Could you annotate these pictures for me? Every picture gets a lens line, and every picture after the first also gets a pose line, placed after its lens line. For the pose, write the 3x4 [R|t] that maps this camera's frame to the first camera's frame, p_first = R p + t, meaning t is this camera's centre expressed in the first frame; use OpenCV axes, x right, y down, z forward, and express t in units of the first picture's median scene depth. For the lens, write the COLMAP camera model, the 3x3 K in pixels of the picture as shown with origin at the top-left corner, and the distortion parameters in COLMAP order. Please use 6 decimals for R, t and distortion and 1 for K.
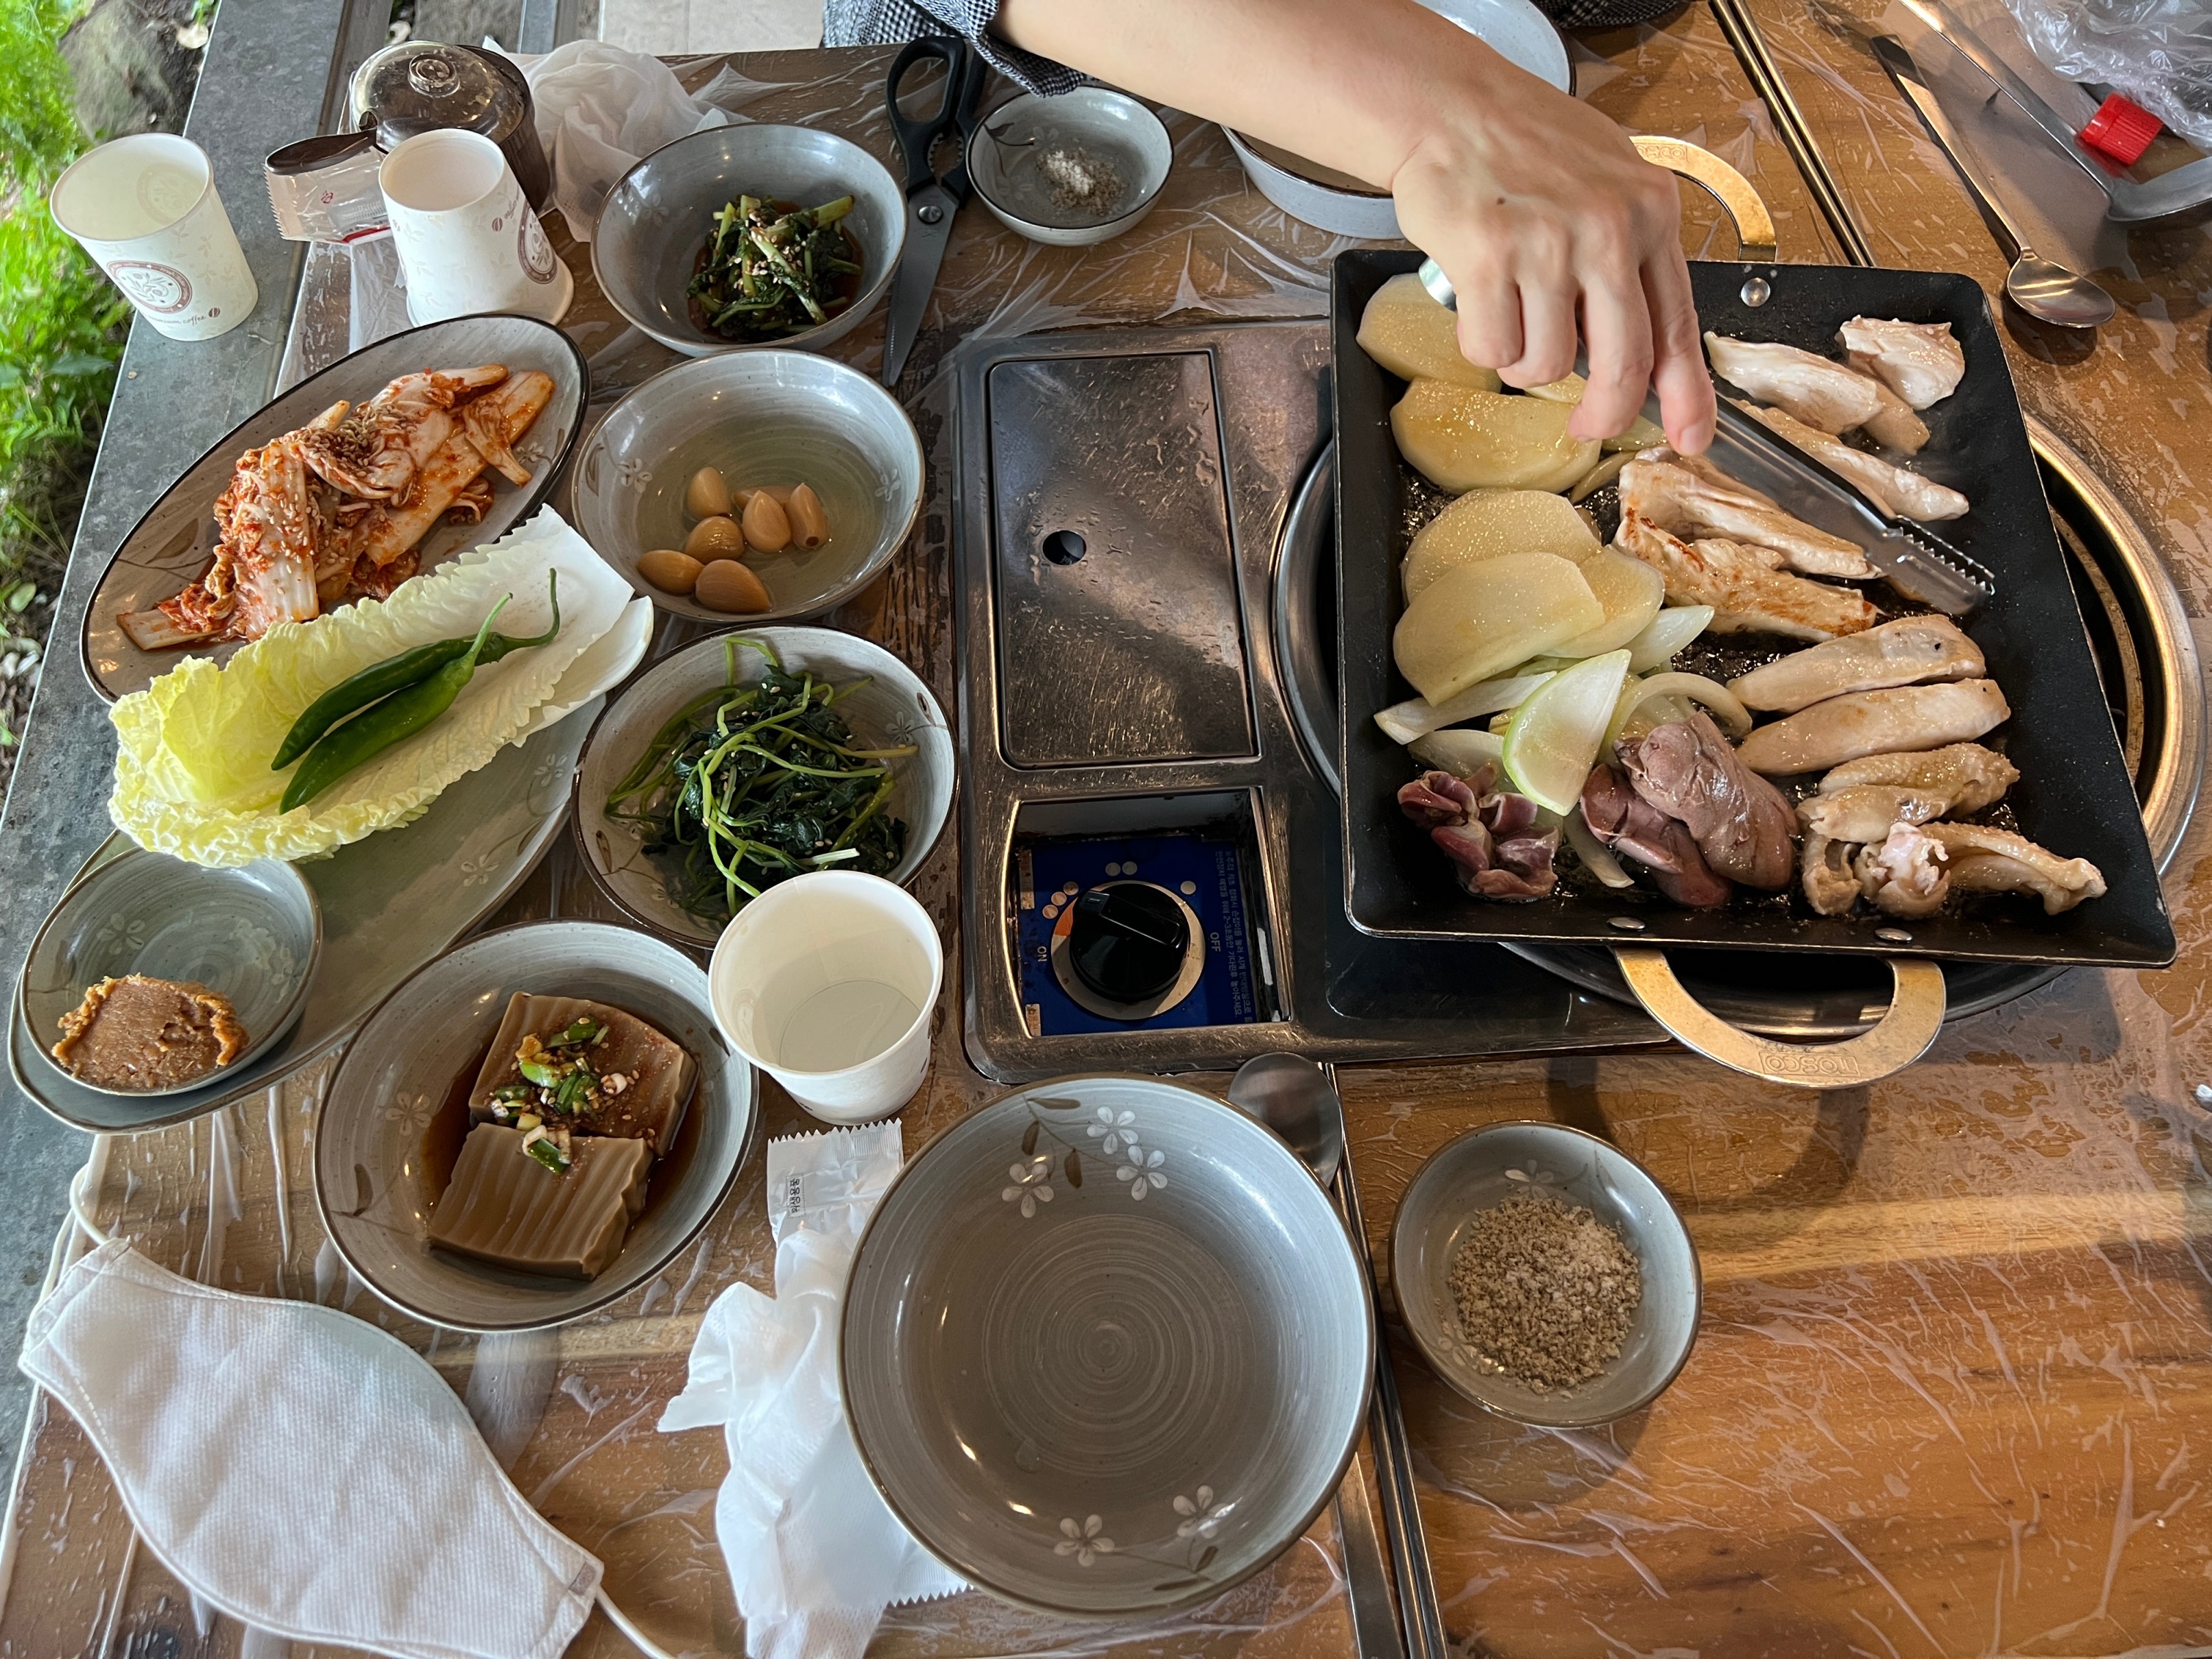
lens RADIAL K [[1739.2, 0, 1135.5], [0, 1739.2, 807.2], [0, 0, 1]] dist [0.061222, -0.076995]
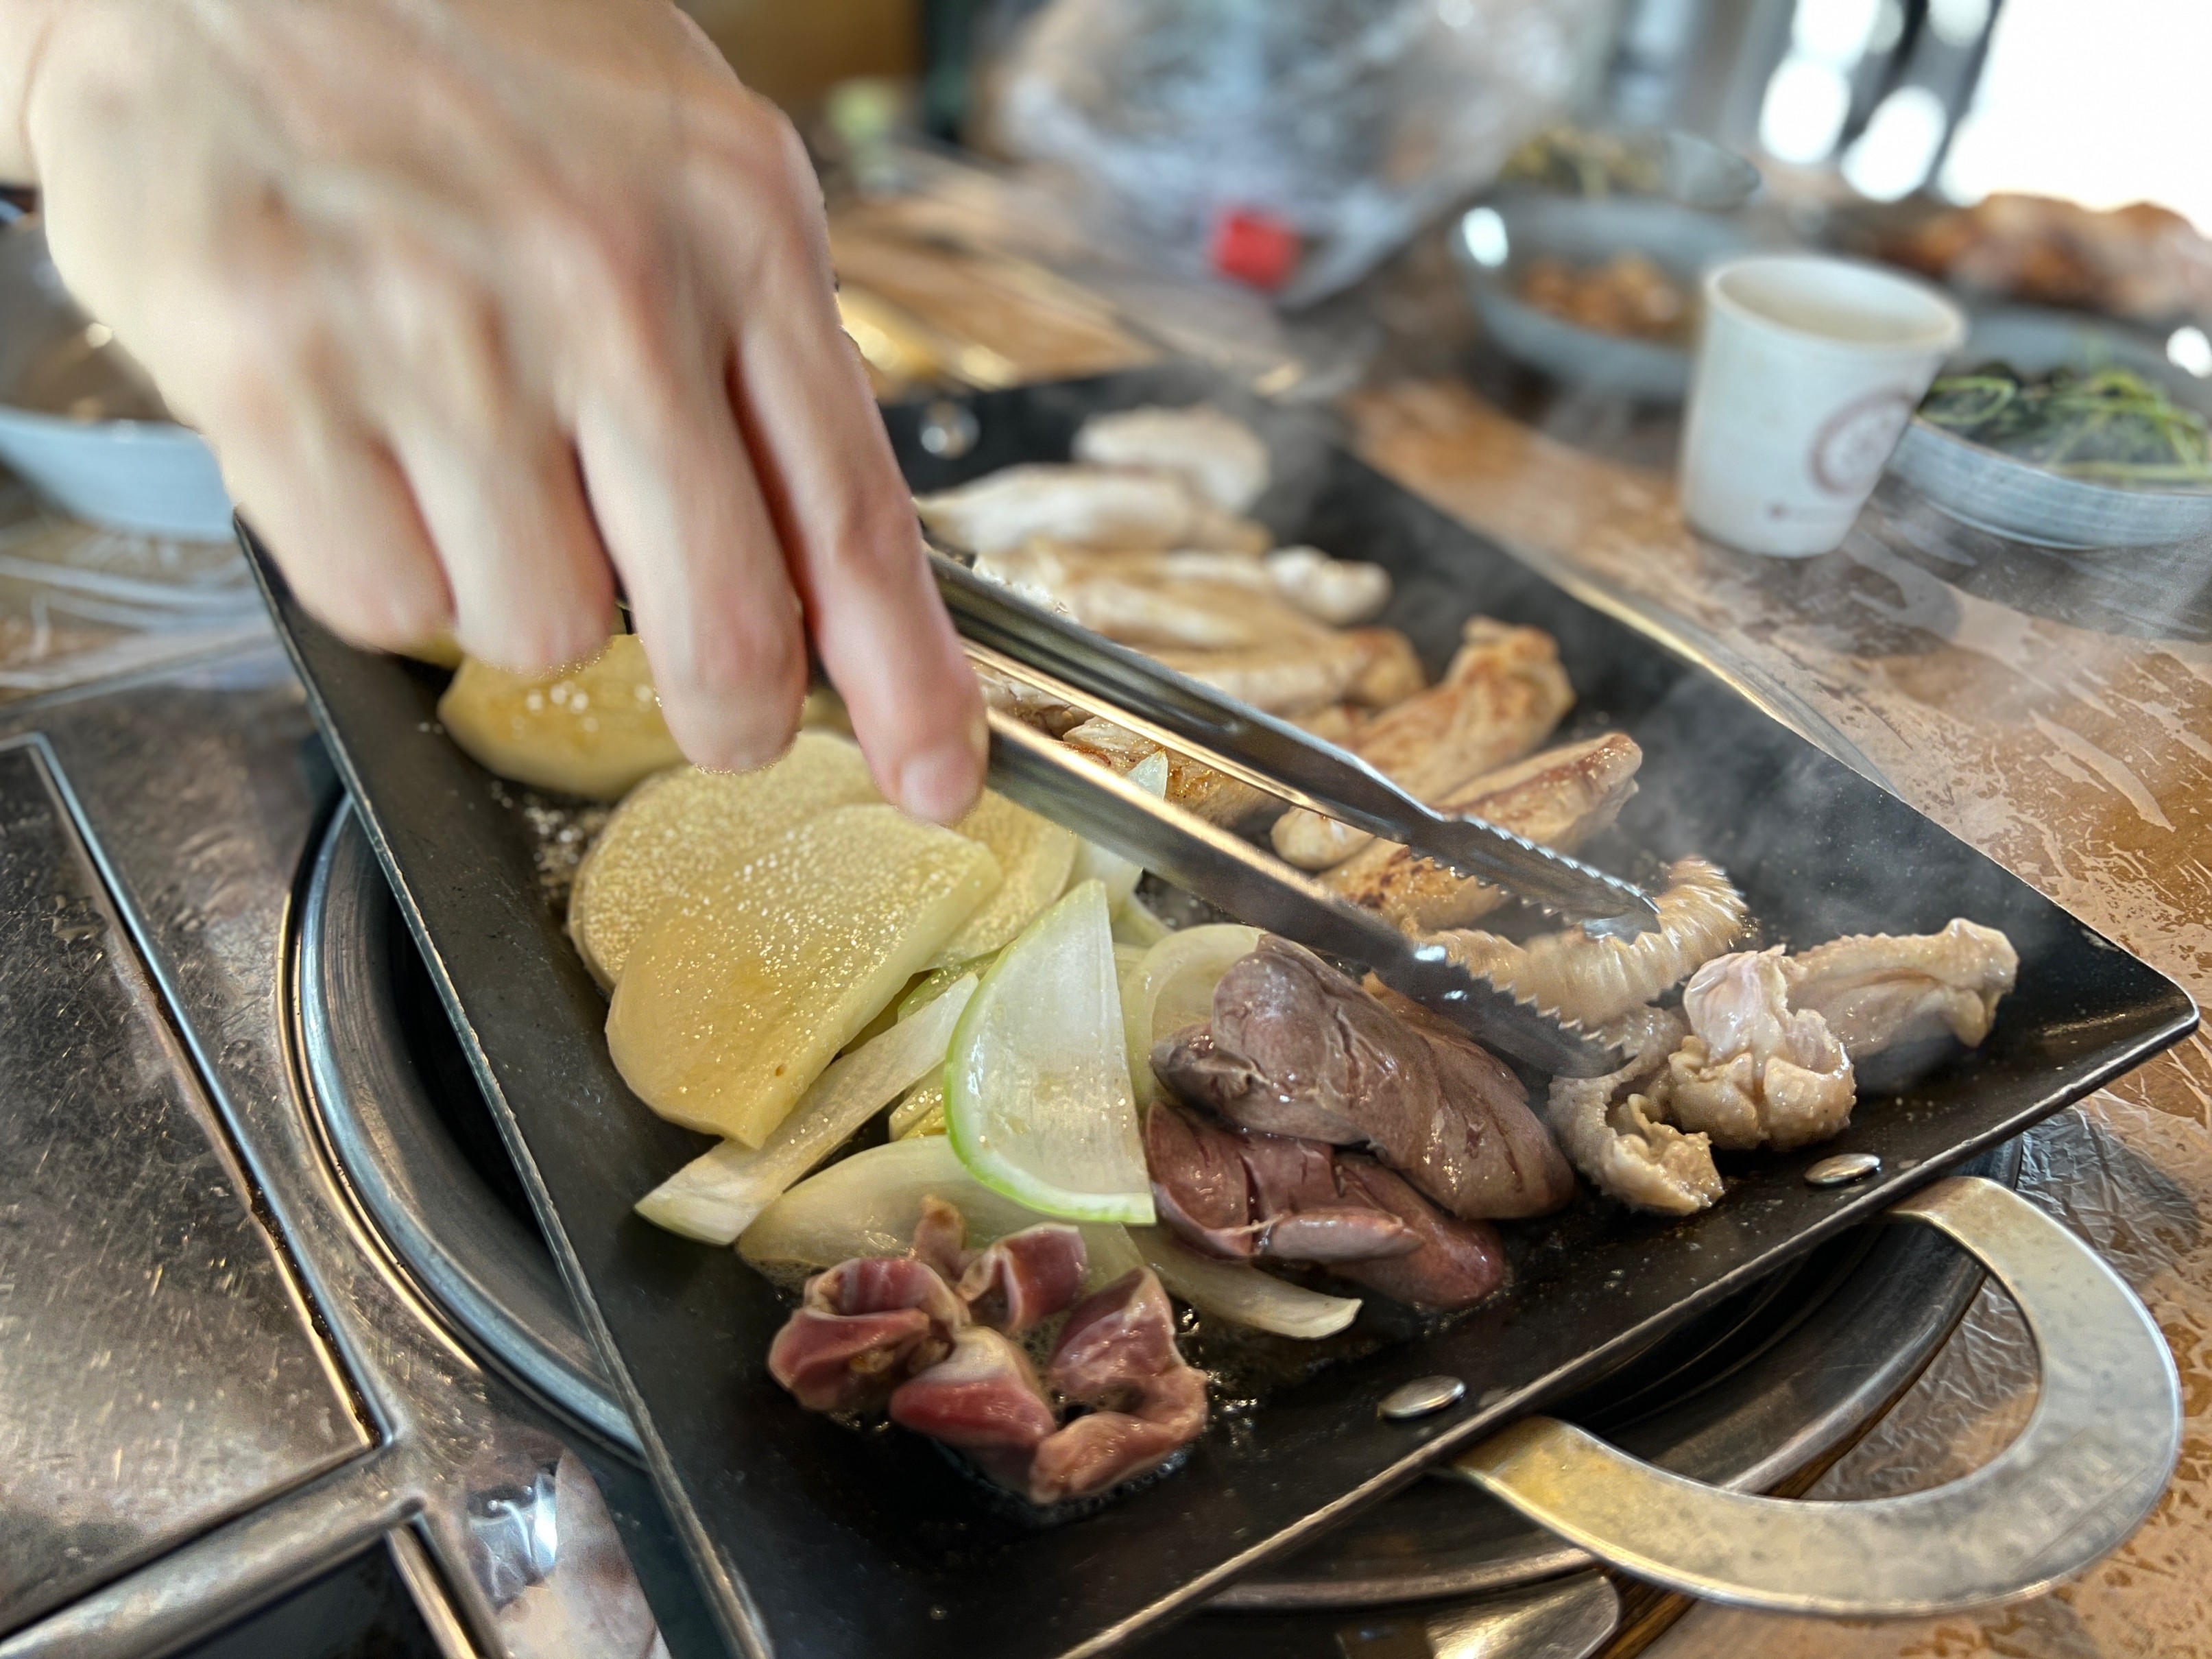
lens RADIAL K [[1739.2, 0, 1112.6], [0, 1739.2, 834.4], [0, 0, 1]] dist [0.061222, -0.076995]
pose [[0.827423, -0.301854, 0.473556, 0.063163], [0.438691, 0.873882, -0.209477, 0.005555], [-0.350601, 0.381071, 0.855490, 0.593497]]
